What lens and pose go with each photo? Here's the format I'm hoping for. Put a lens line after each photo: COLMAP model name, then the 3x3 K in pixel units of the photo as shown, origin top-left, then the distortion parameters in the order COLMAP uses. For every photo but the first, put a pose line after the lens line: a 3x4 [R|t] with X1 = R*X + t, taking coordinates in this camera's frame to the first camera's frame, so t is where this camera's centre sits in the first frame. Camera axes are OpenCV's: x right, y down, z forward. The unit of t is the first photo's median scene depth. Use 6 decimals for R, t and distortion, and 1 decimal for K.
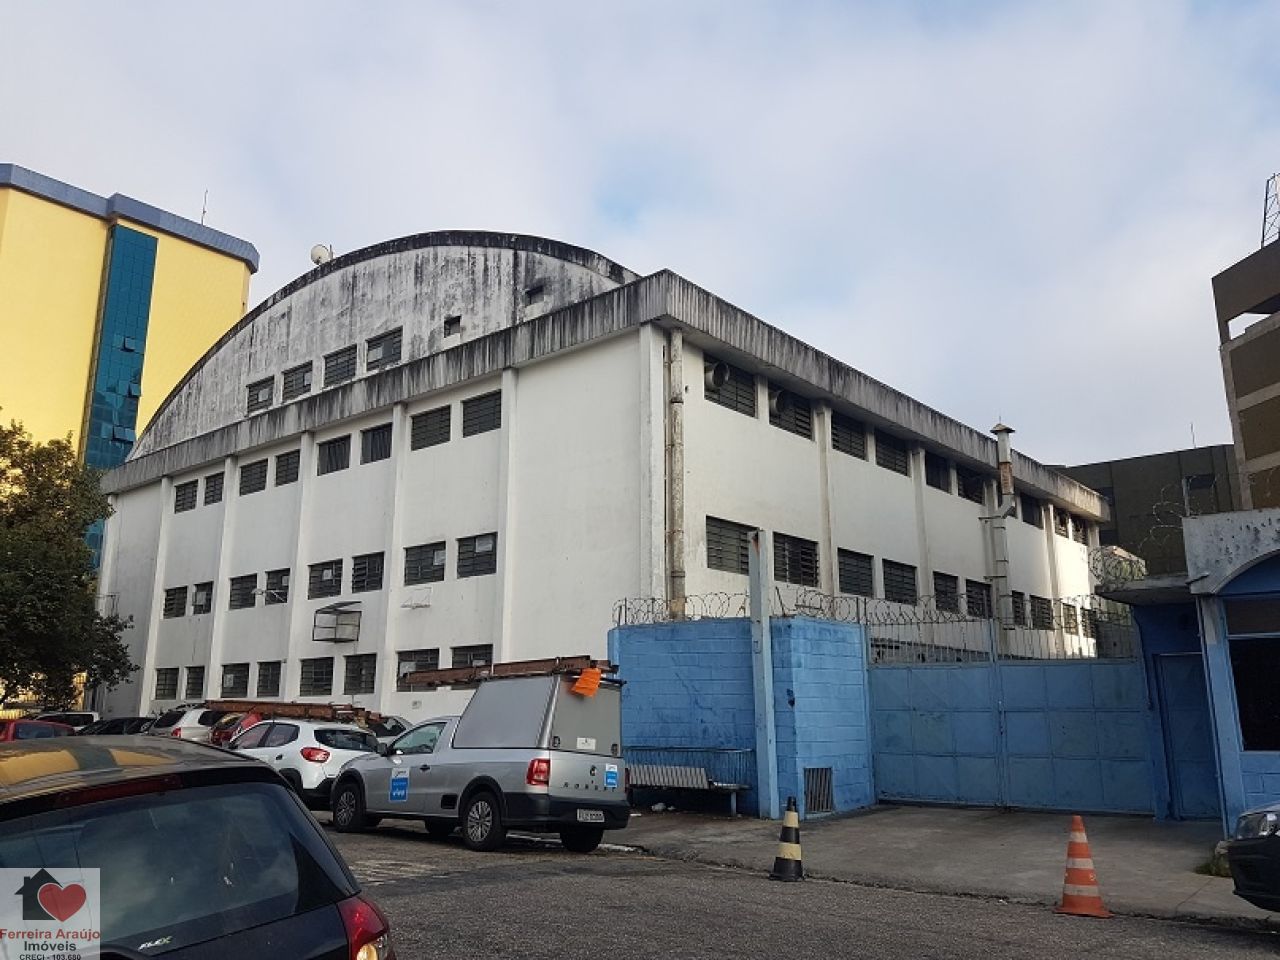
lens RADIAL K [[994.0, 0, 638.8], [0, 994.0, 480.6], [0, 0, 1]] dist [0.137514, -0.103103]
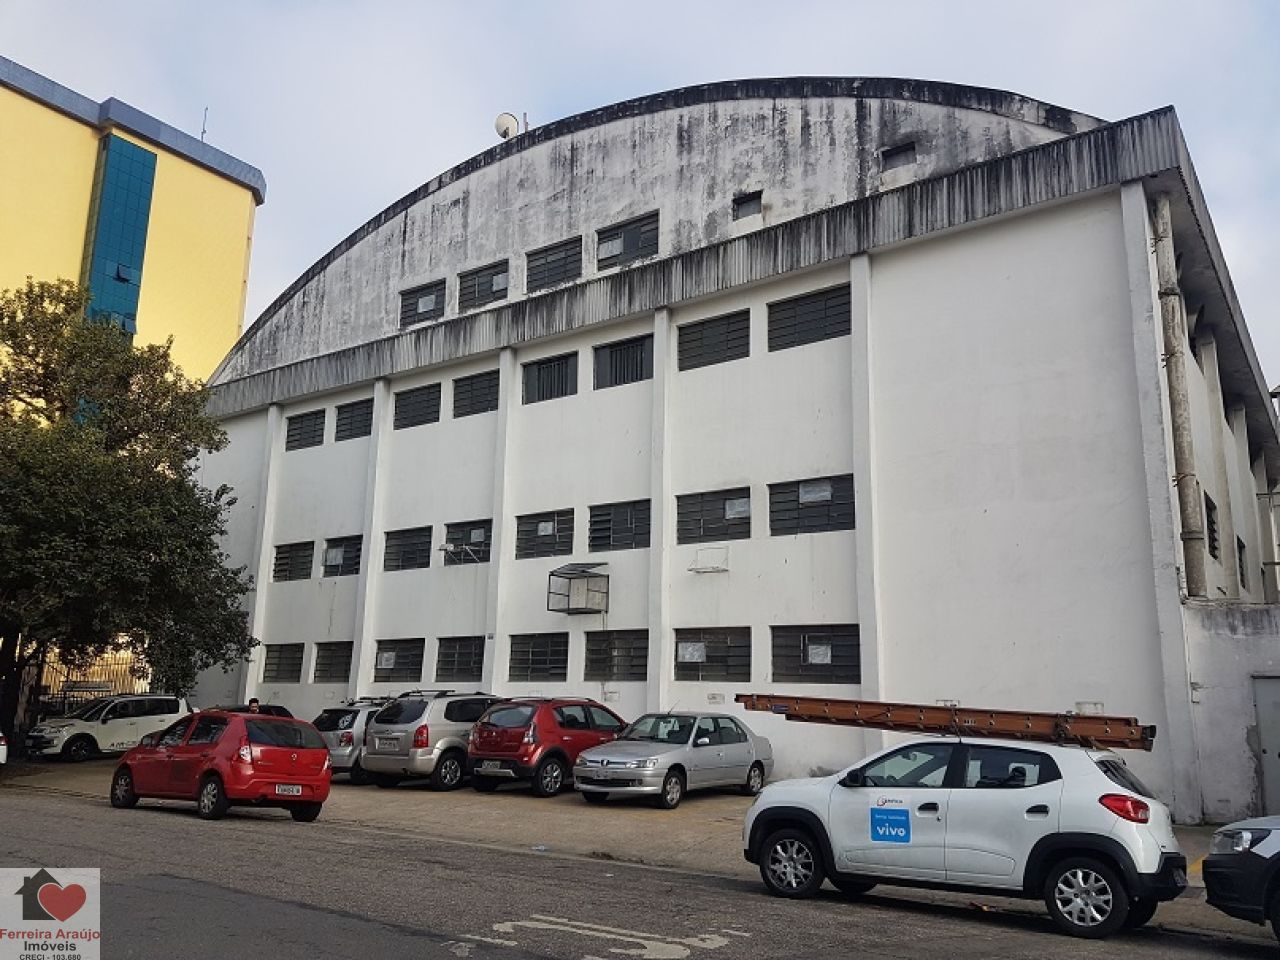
lens RADIAL K [[994.0, 0, 672.4], [0, 994.0, 500.7], [0, 0, 1]] dist [0.137514, -0.103103]
pose [[0.995551, 0.036118, 0.087032, -0.284920], [-0.038755, 0.998834, 0.028801, 0.046472], [-0.085890, -0.032046, 0.995789, 0.227223]]
